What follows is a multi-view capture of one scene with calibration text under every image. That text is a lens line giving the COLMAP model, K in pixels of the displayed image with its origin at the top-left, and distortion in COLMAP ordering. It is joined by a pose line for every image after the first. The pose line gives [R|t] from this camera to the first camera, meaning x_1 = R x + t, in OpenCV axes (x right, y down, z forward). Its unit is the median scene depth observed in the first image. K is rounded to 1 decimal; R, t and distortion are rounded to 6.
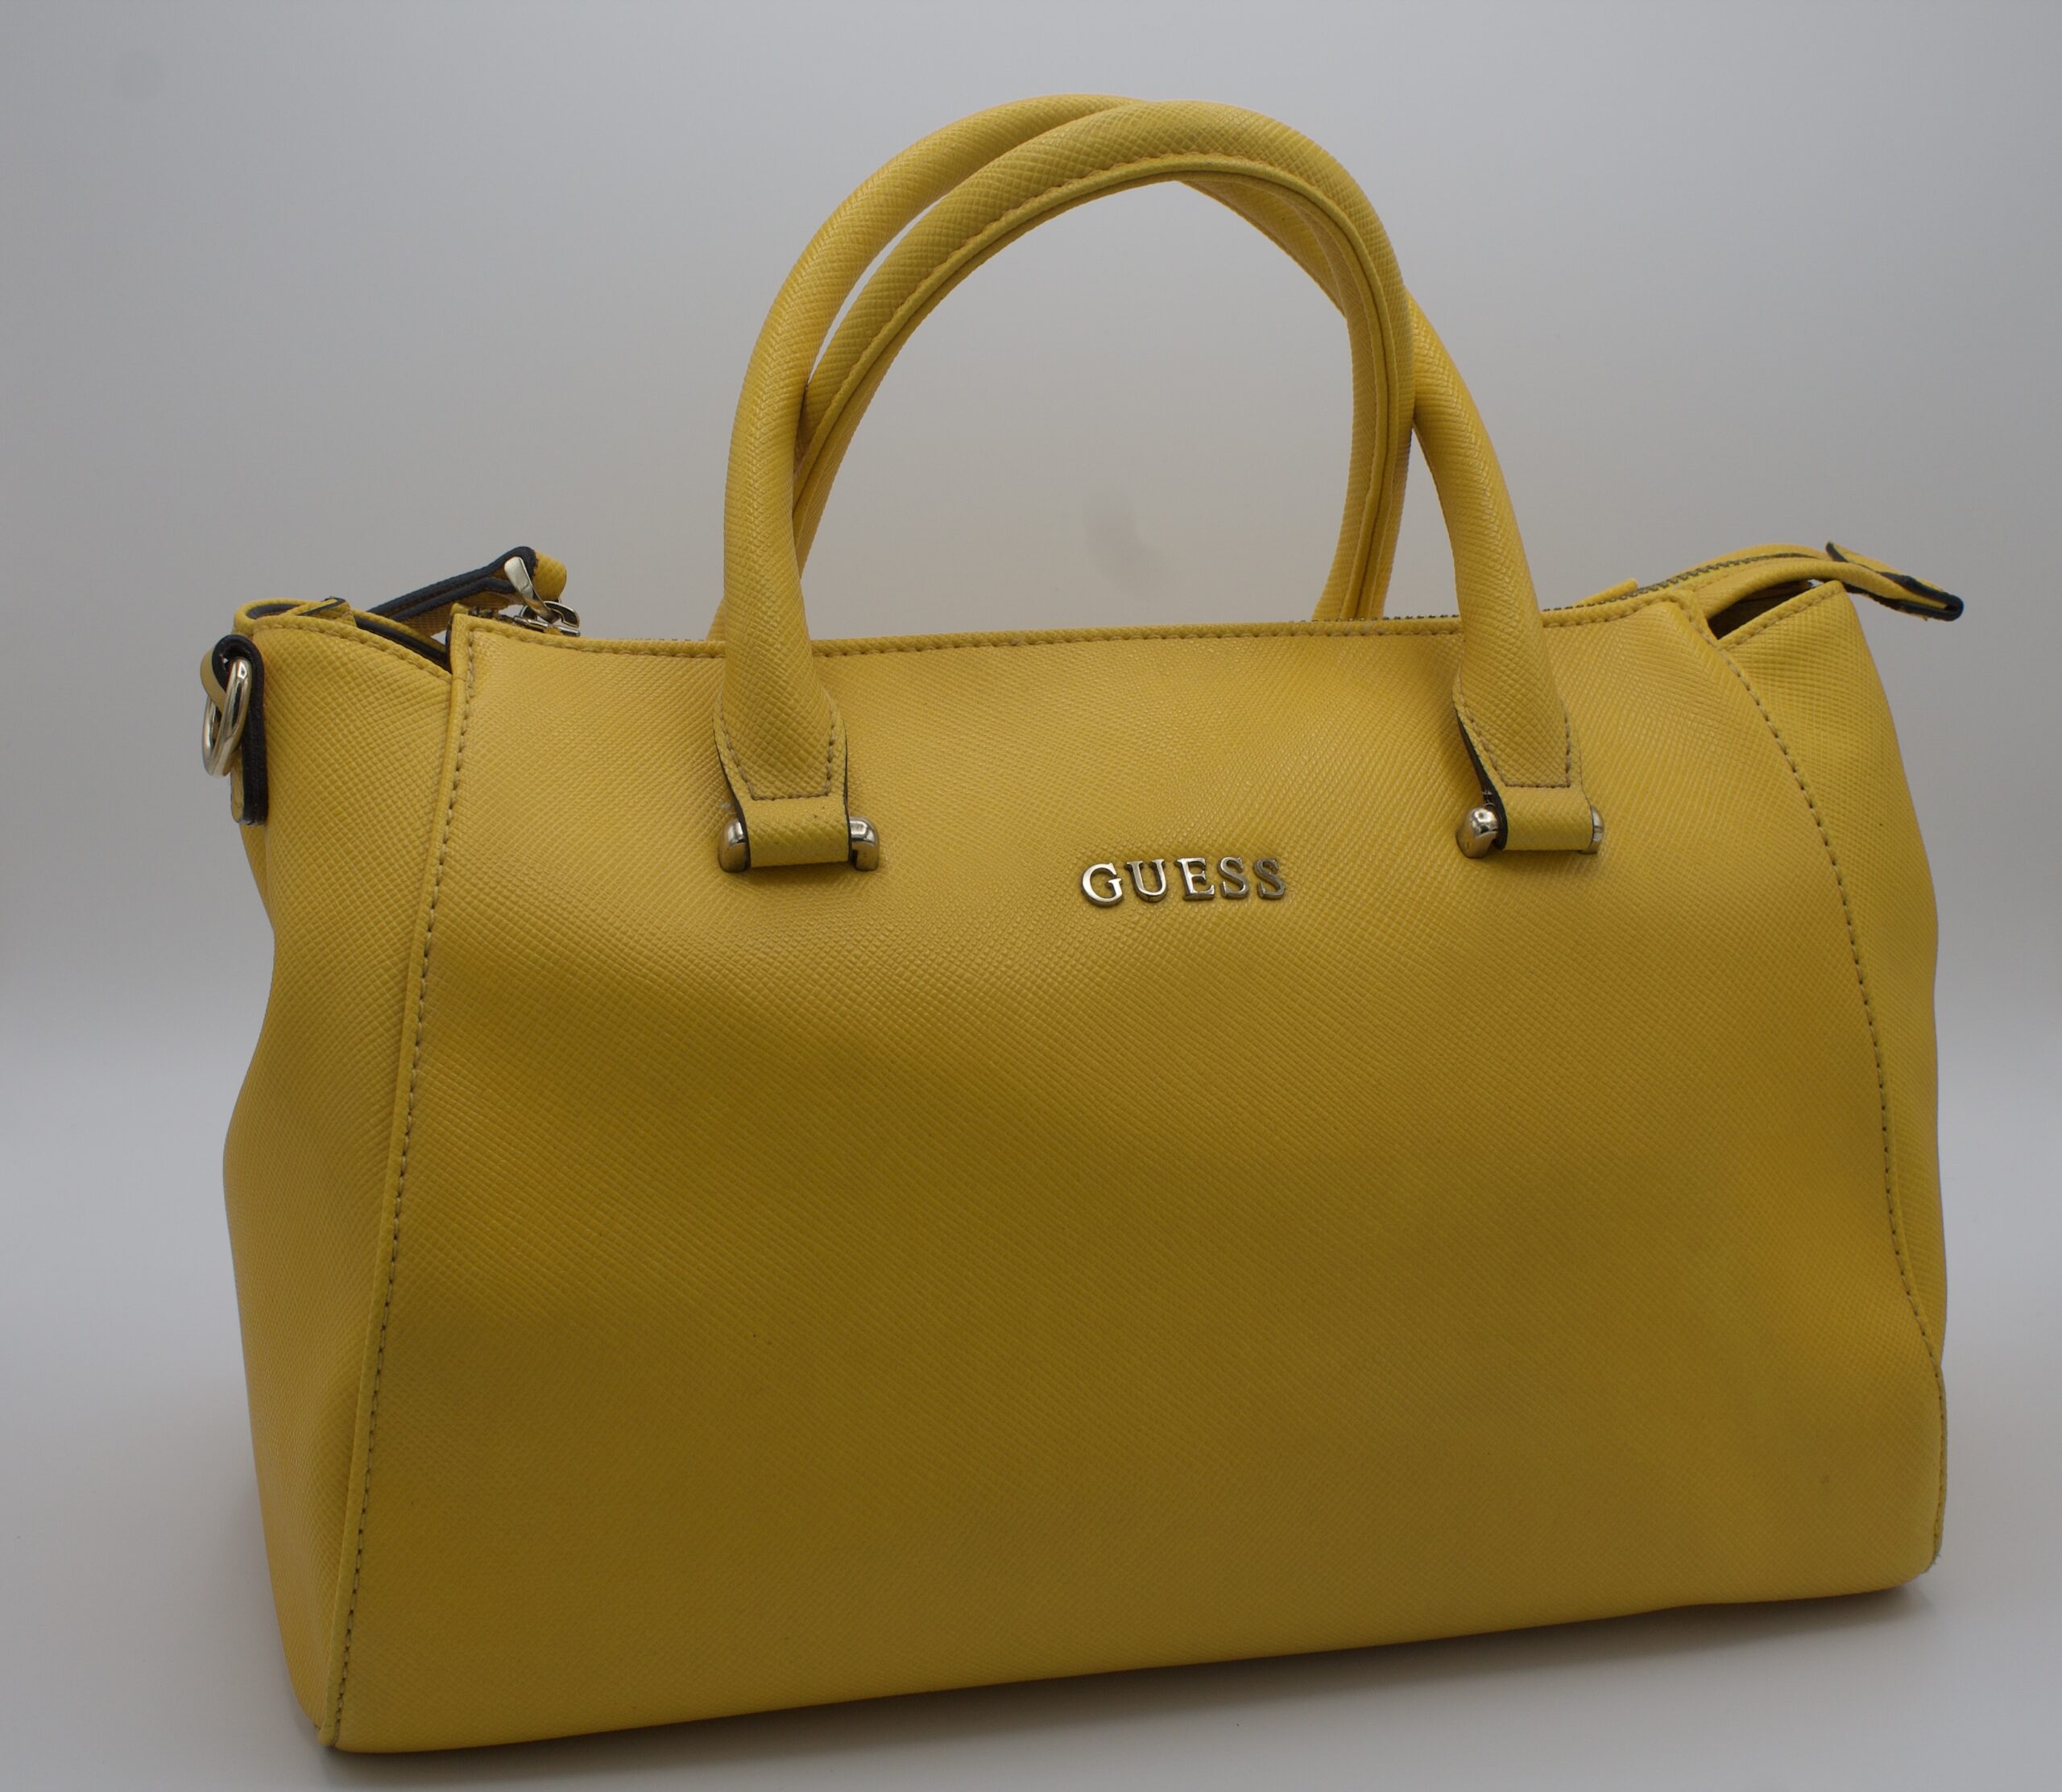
lens RADIAL K [[2682.4, 0, 1064.7], [0, 2682.4, 895.9], [0, 0, 1]] dist [-0.095222, 0.062257]
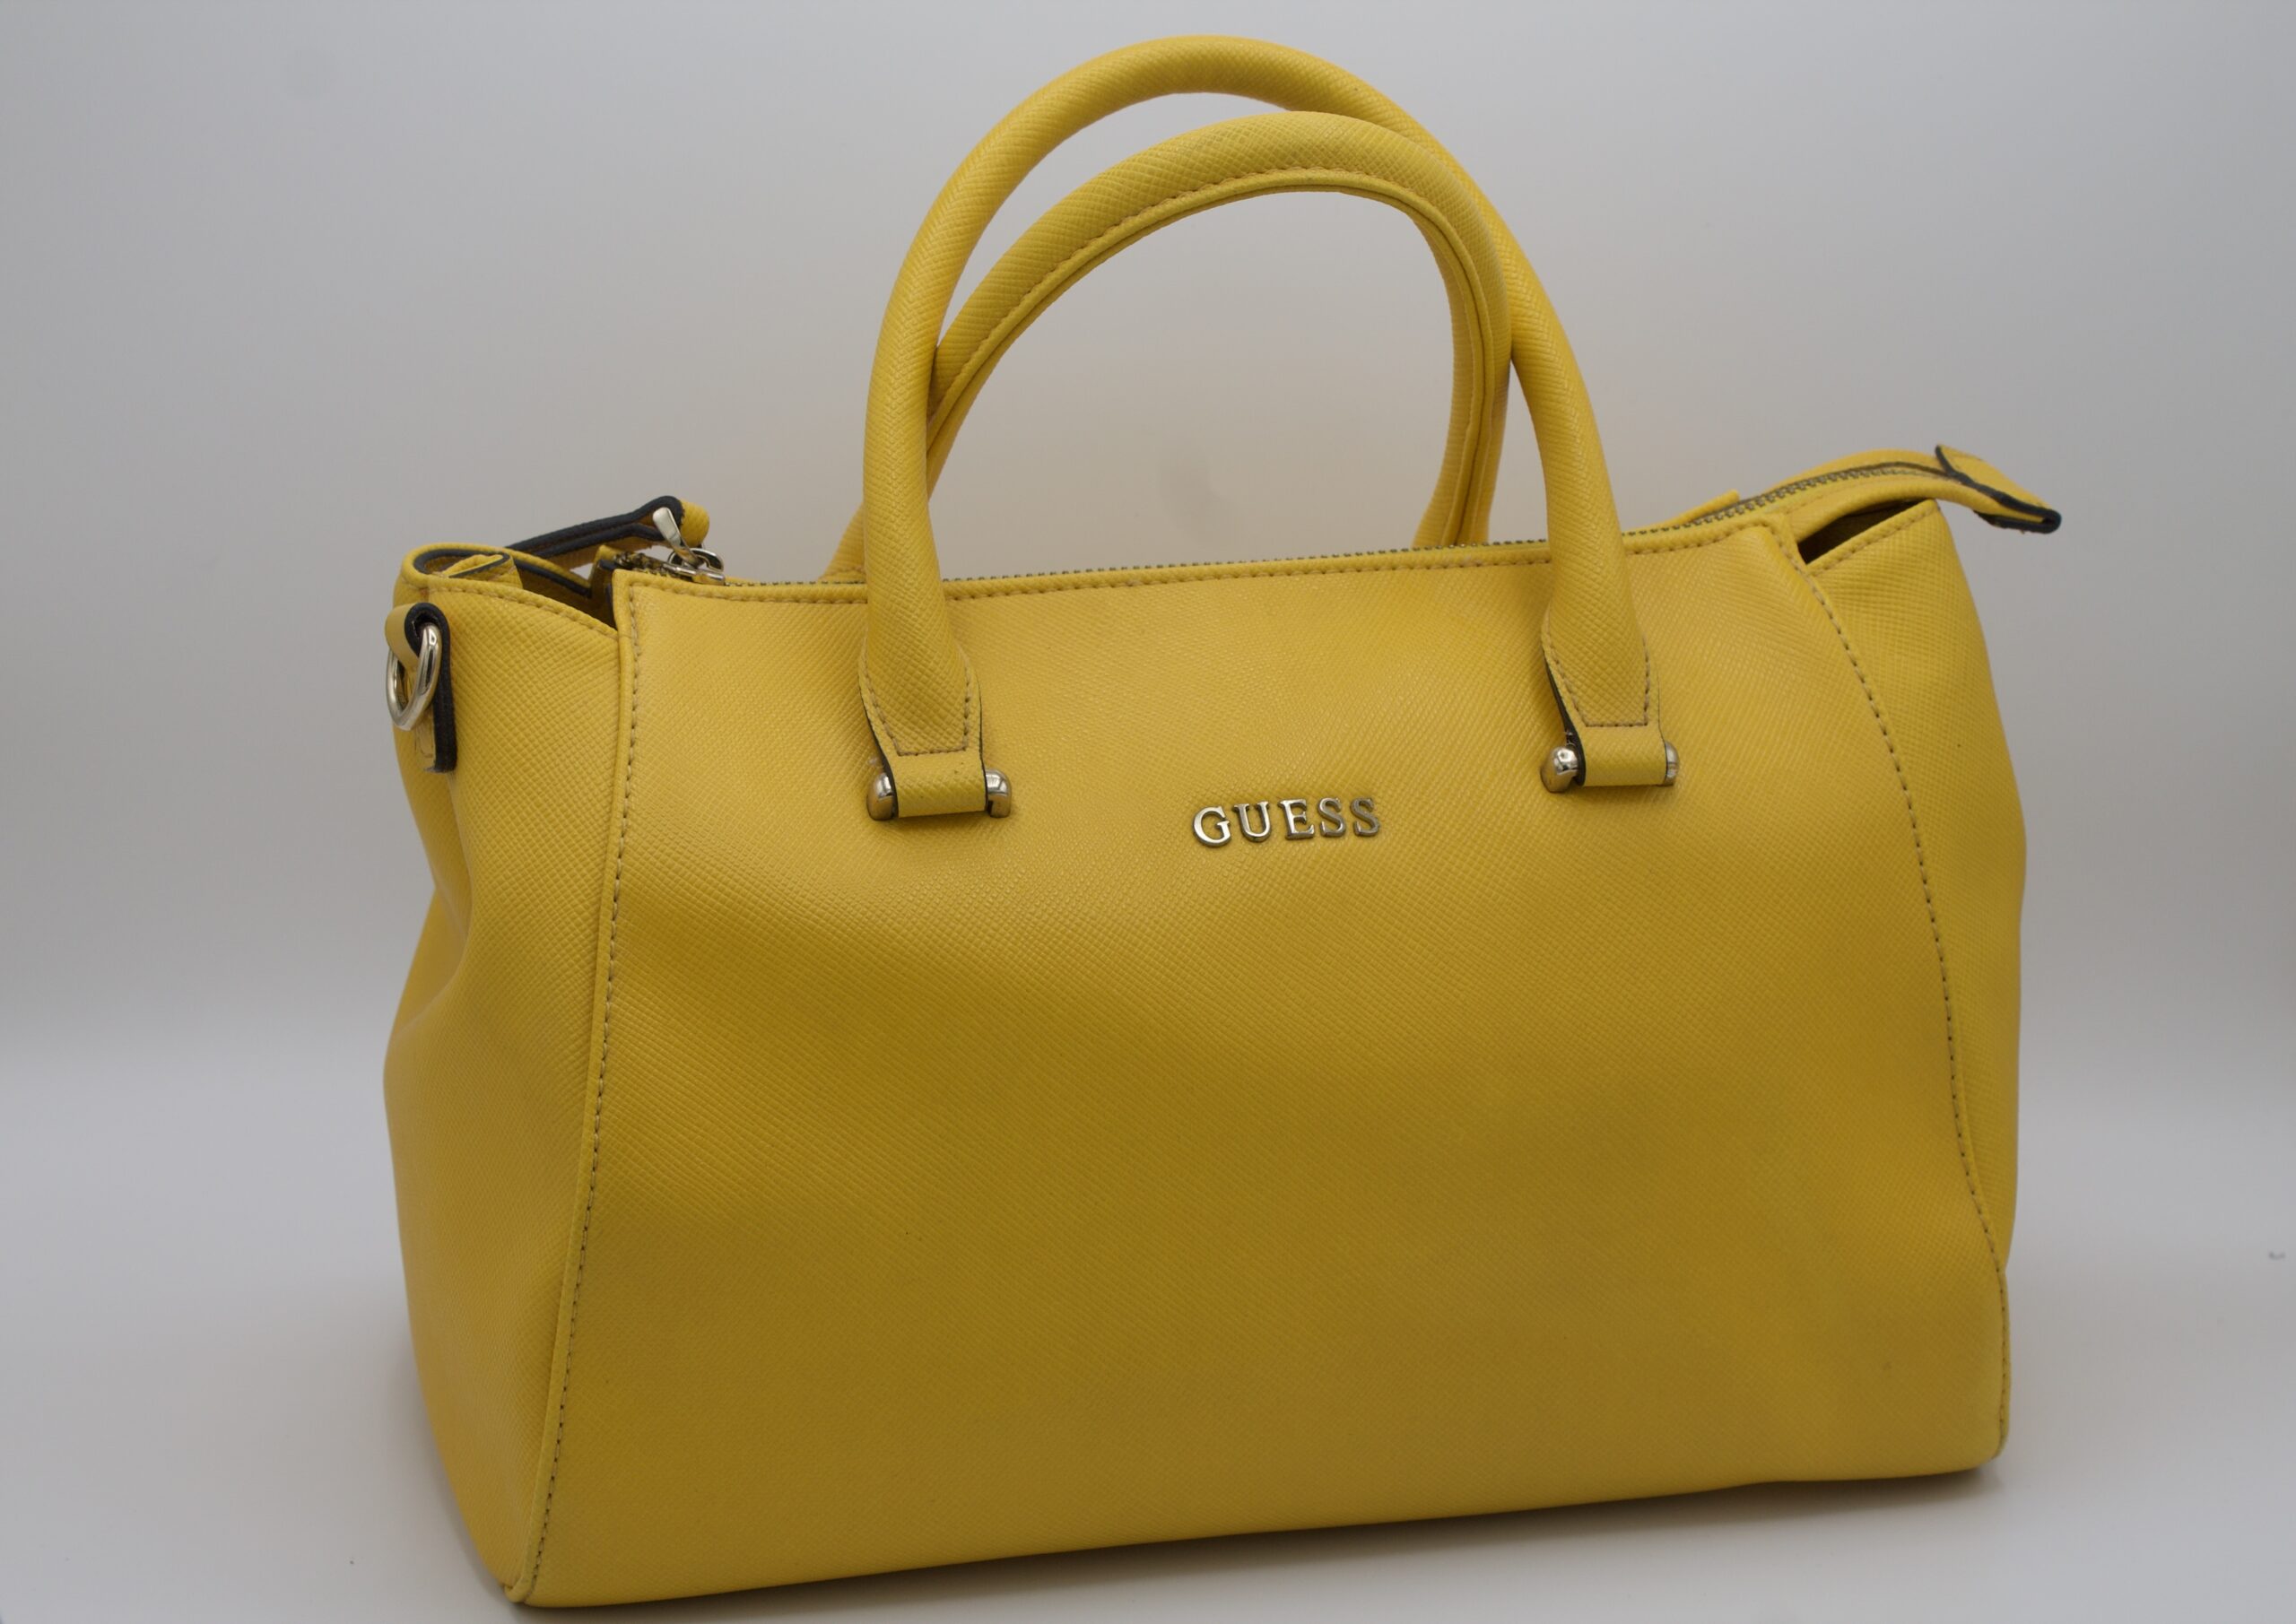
lens RADIAL K [[4091.0, 0, 1156.4], [0, 4091.0, 783.8], [0, 0, 1]] dist [0.040819, -0.280890]
pose [[0.999999, -0.000914, -0.000548, -0.008525], [0.000946, 0.998093, 0.061714, -0.127831], [0.000491, -0.061715, 0.998094, -0.695424]]
